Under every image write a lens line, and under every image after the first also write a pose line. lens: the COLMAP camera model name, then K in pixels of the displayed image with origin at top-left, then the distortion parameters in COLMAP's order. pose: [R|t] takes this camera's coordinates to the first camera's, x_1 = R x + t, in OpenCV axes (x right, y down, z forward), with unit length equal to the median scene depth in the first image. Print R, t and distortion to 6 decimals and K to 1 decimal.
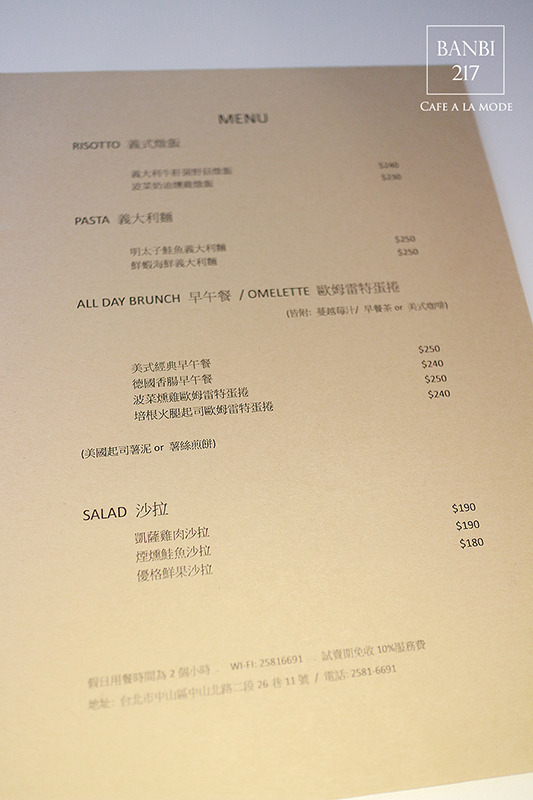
lens RADIAL K [[760.7, 0, 266.5], [0, 760.7, 400.0], [0, 0, 1]] dist [0.001115, 0.002858]
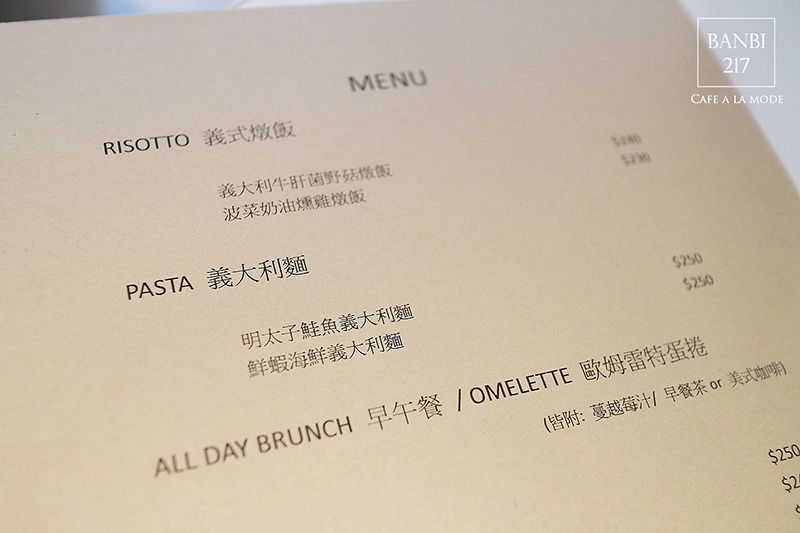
lens RADIAL K [[760.7, 0, 400.0], [0, 760.7, 266.5], [0, 0, 1]] dist [0.001115, 0.002858]
pose [[0.977810, -0.102094, 0.182932, -0.161473], [0.114955, 0.991489, -0.061113, -0.200182], [-0.175136, 0.080786, 0.981224, 0.448683]]
